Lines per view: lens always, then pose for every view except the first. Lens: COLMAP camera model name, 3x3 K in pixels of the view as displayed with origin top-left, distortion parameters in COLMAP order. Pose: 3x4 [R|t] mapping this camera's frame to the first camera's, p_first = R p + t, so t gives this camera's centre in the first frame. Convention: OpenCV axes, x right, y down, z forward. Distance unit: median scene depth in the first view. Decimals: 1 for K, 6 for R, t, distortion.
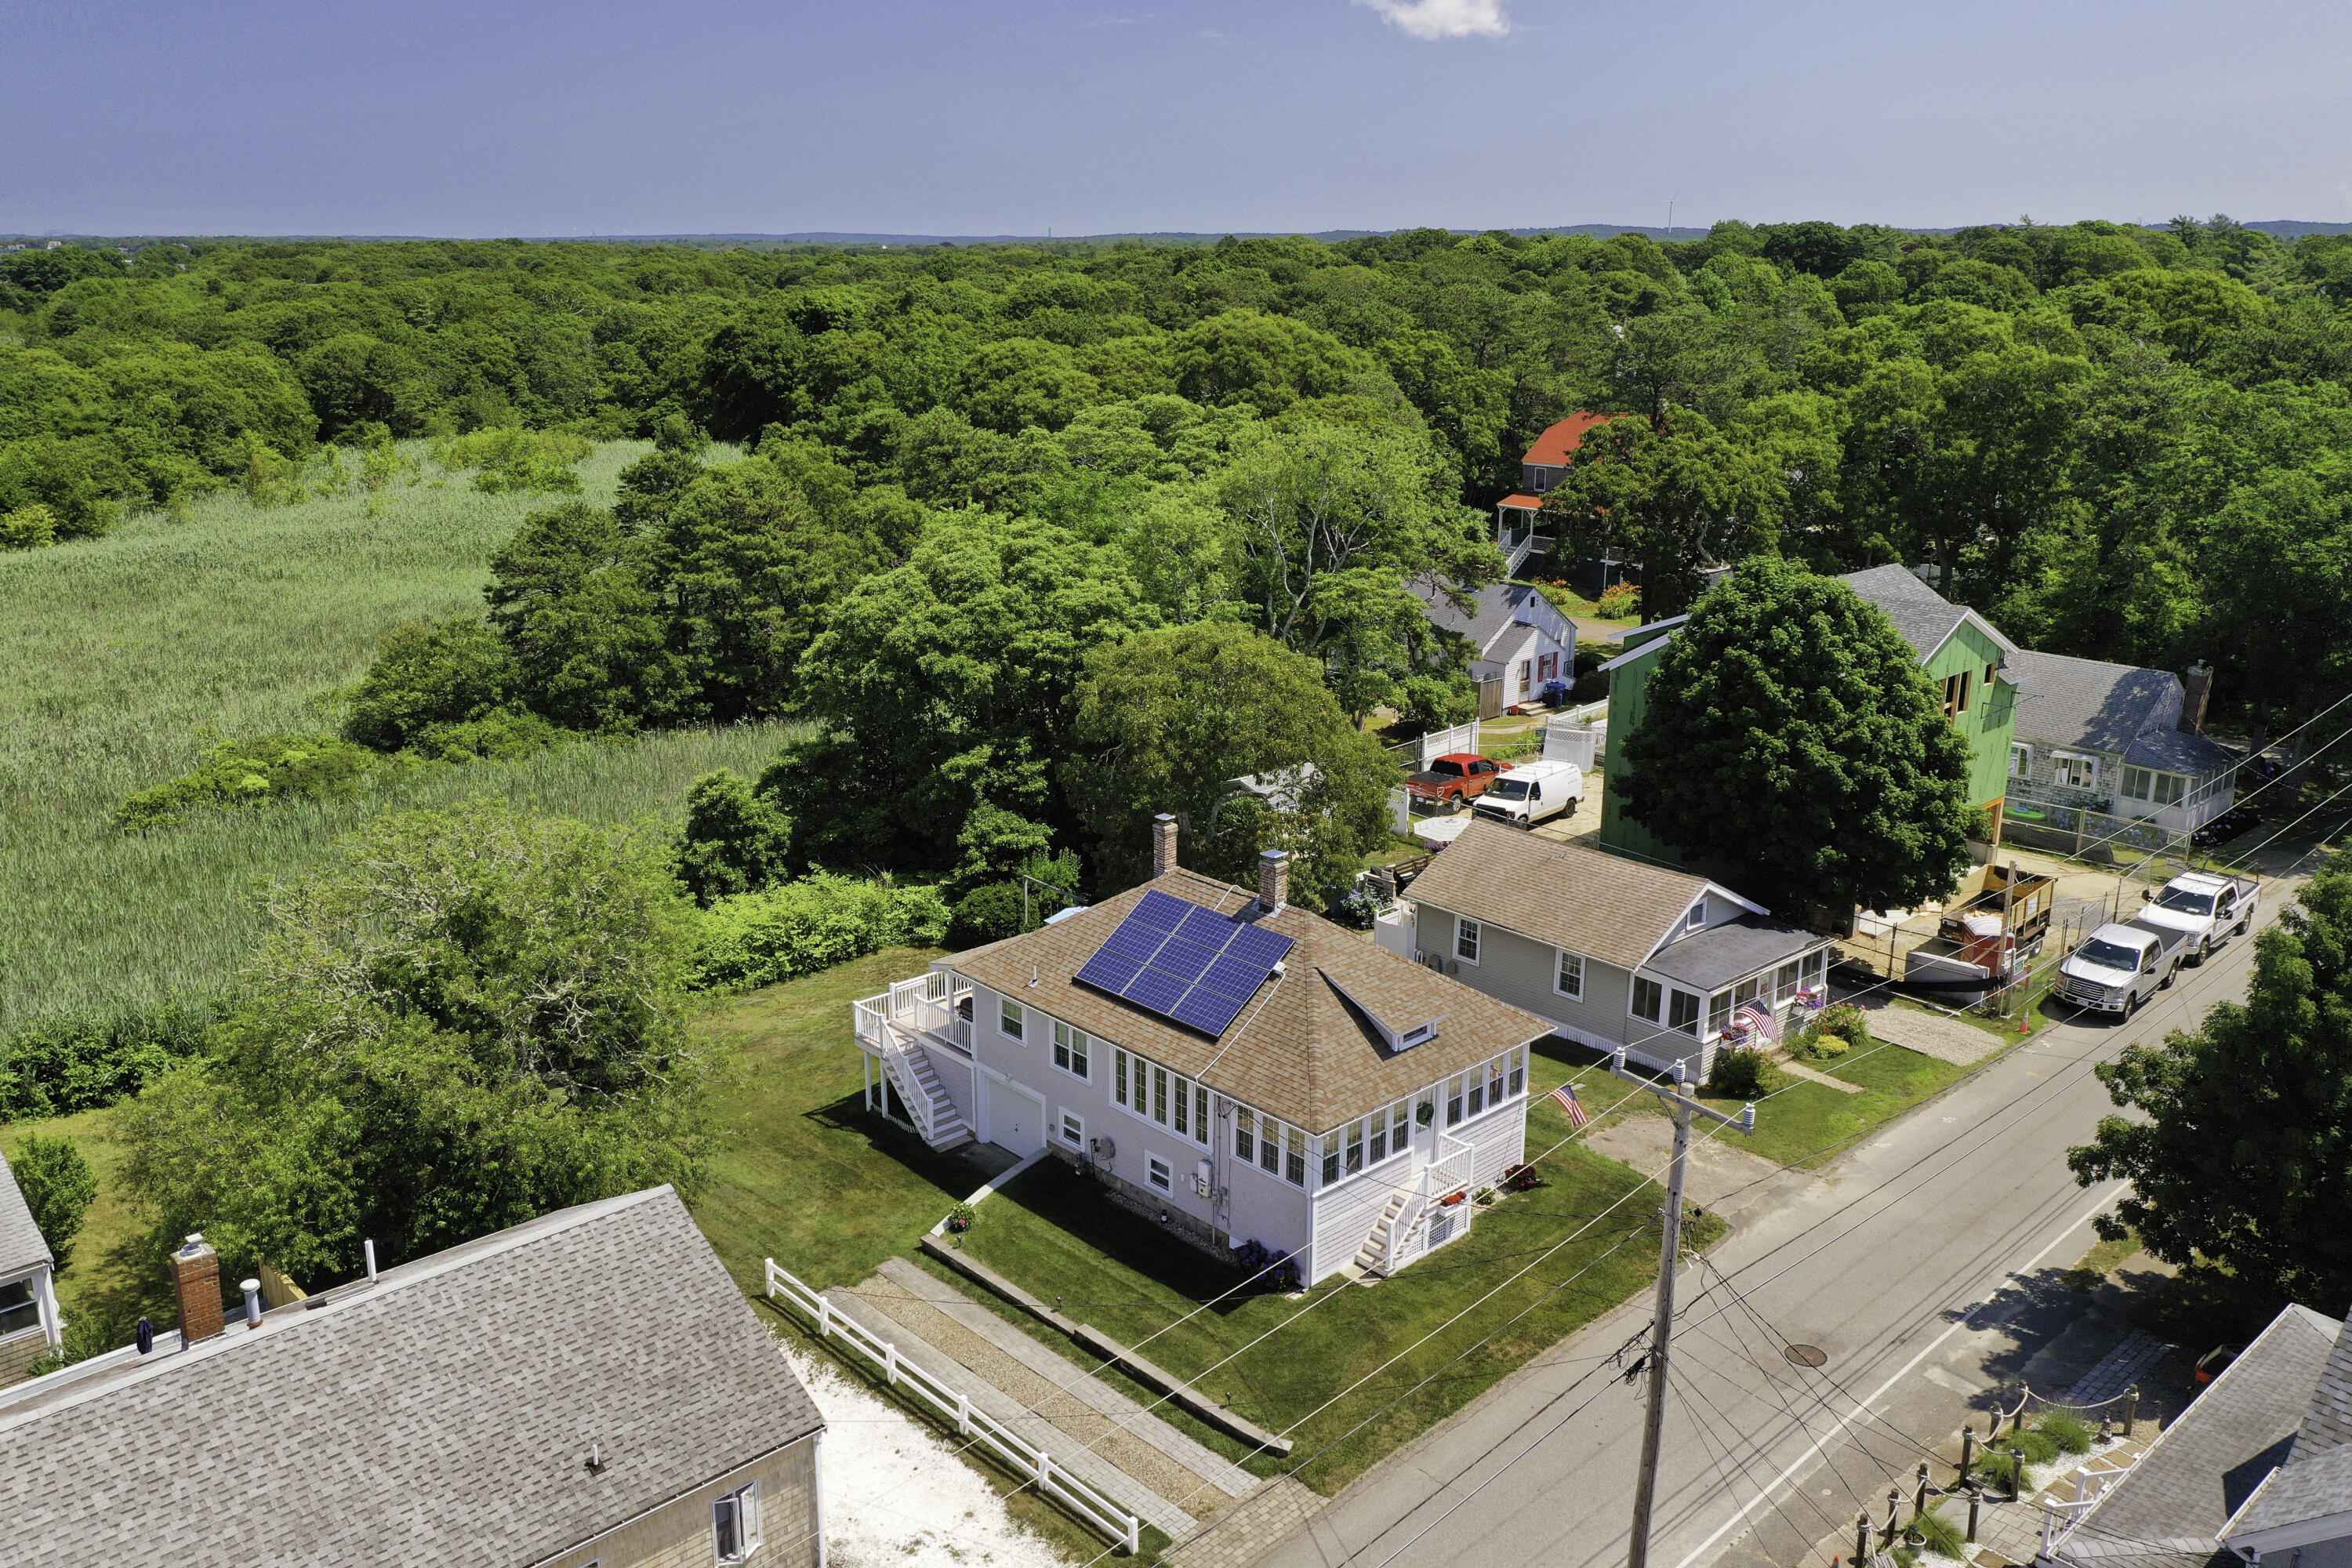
lens RADIAL K [[1873.6, 0, 1176.0], [0, 1873.6, 784.0], [0, 0, 1]] dist [0.018352, 0.008713]
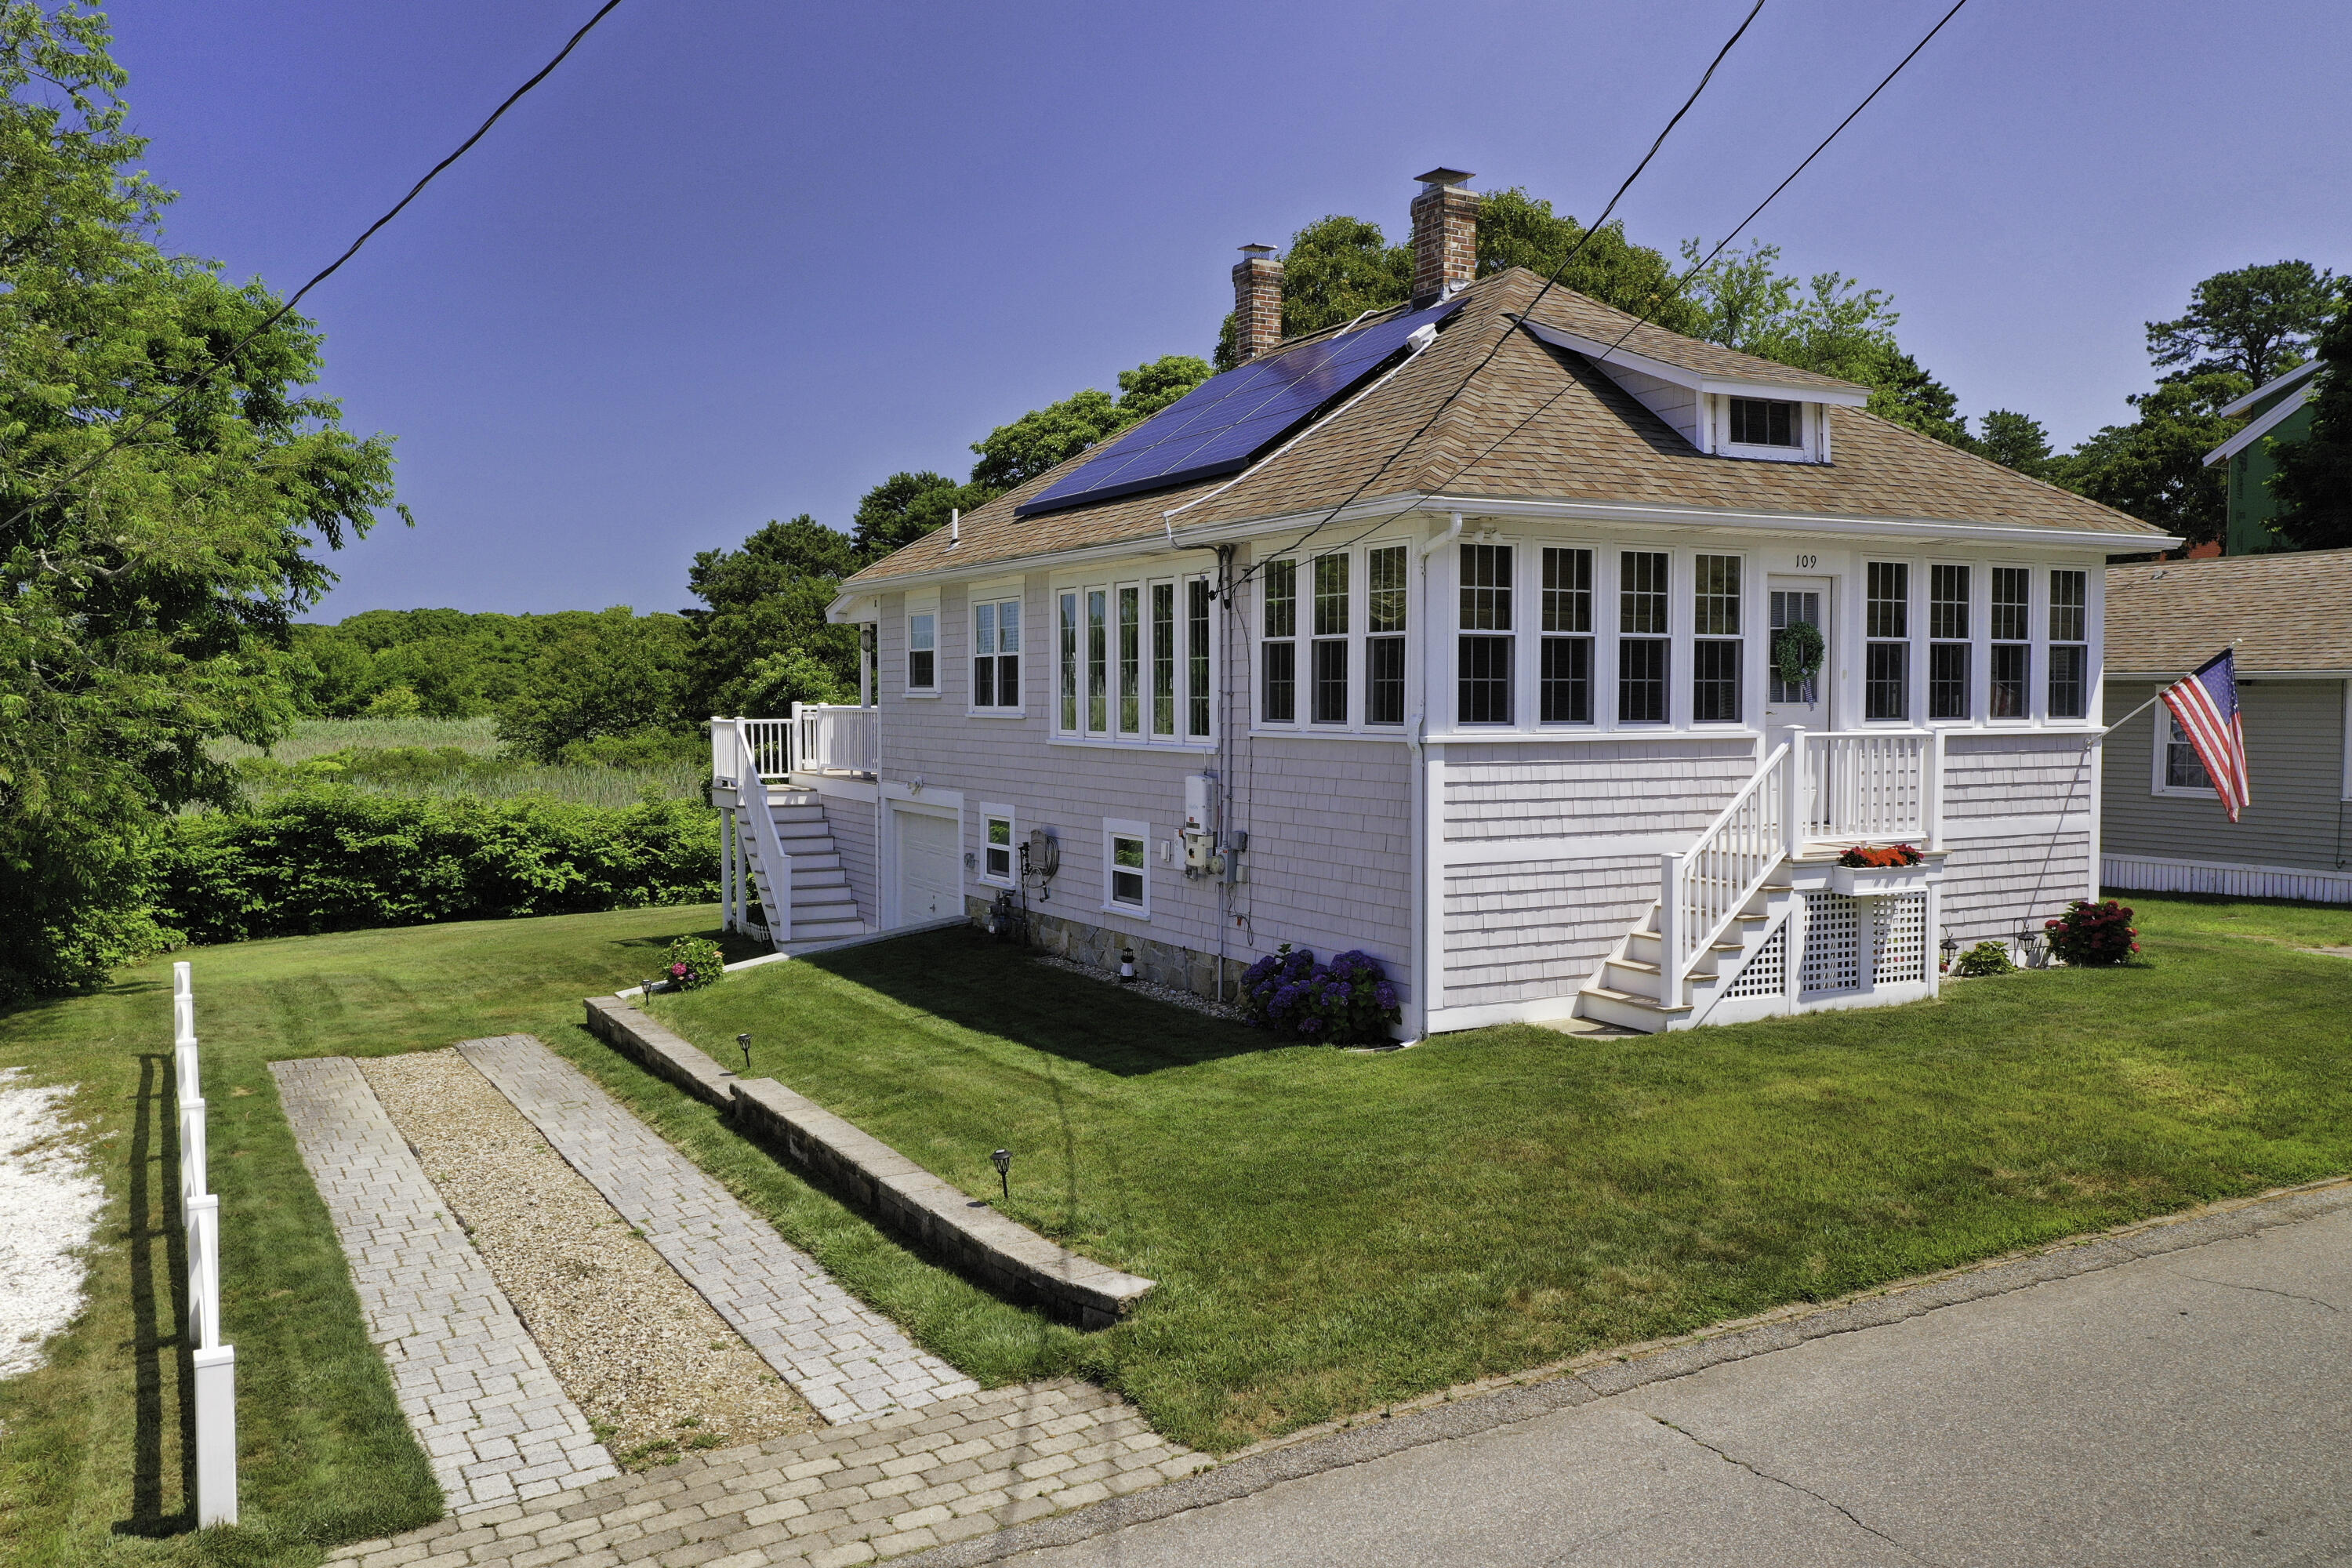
lens RADIAL K [[1873.6, 0, 1176.0], [0, 1873.6, 784.0], [0, 0, 1]] dist [0.018352, 0.008713]
pose [[0.966608, 0.007621, -0.256146, 0.094252], [-0.066104, 0.973145, -0.220497, 0.247472], [0.247587, 0.230067, 0.941154, 0.541699]]
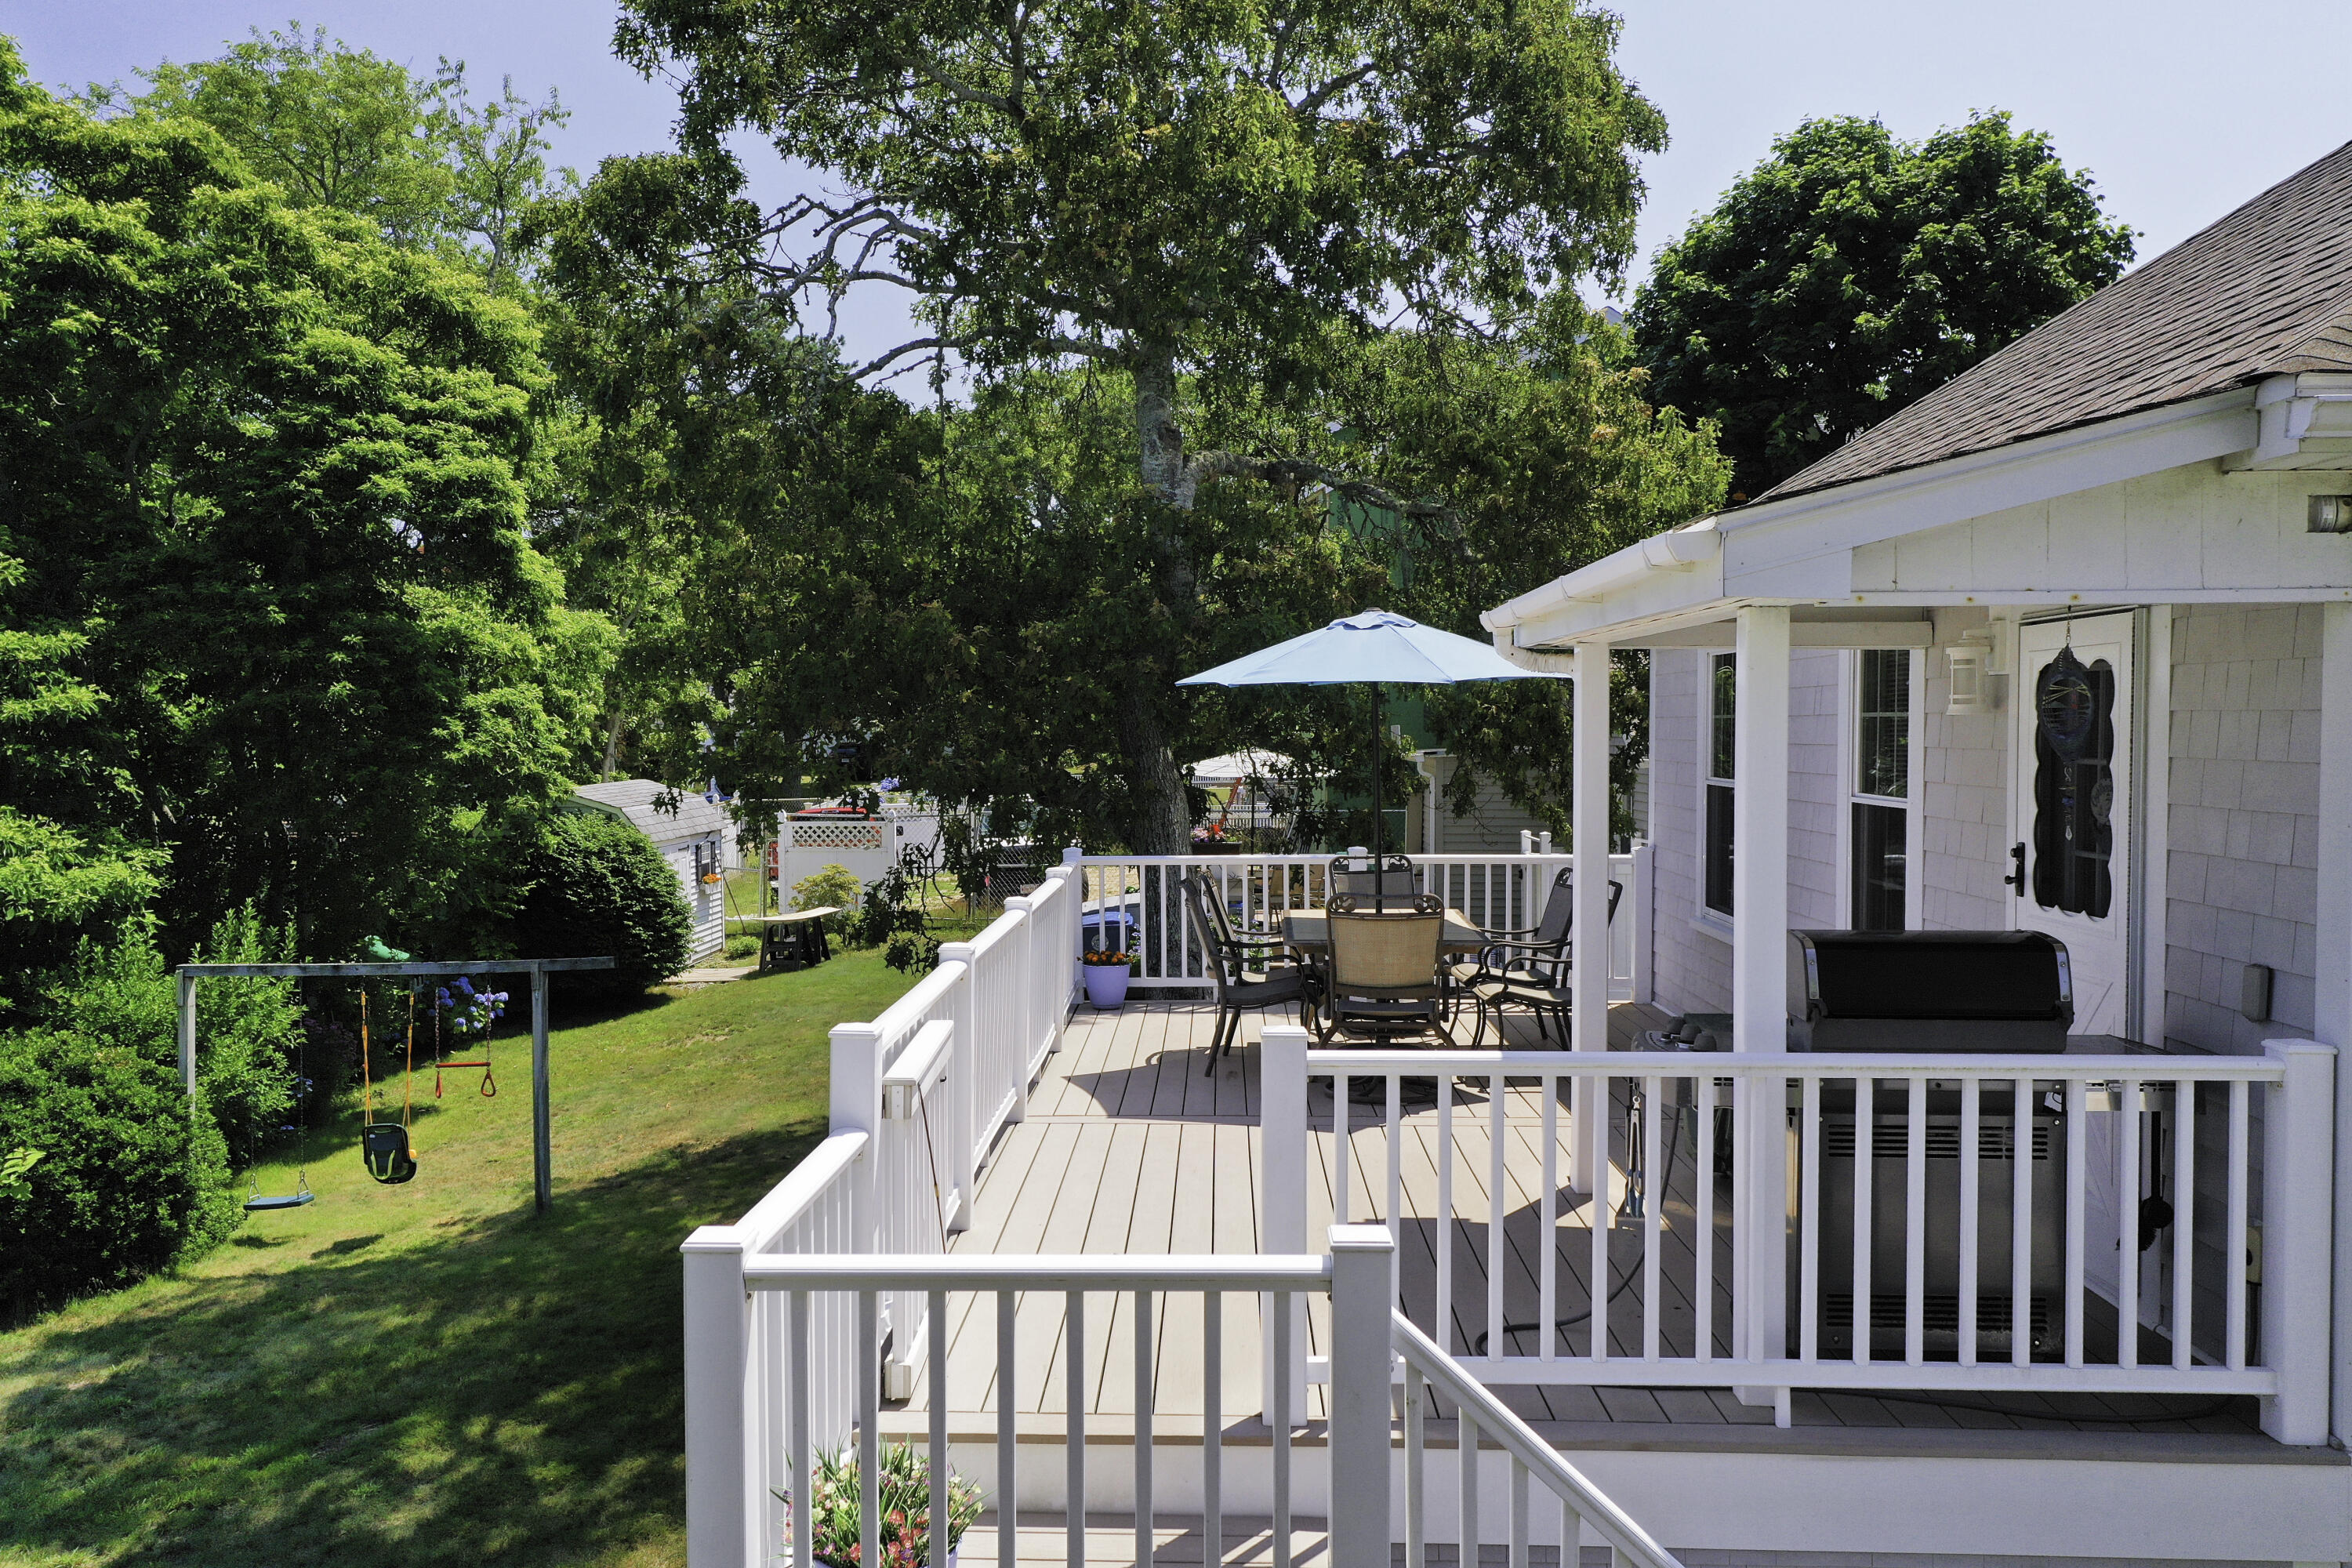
lens RADIAL K [[1873.6, 0, 1176.0], [0, 1873.6, 784.0], [0, 0, 1]] dist [0.018352, 0.008713]
pose [[0.698975, -0.035526, 0.714263, -0.212327], [0.203038, 0.967525, -0.150570, 0.116395], [-0.685718, 0.250267, 0.683489, 0.940535]]
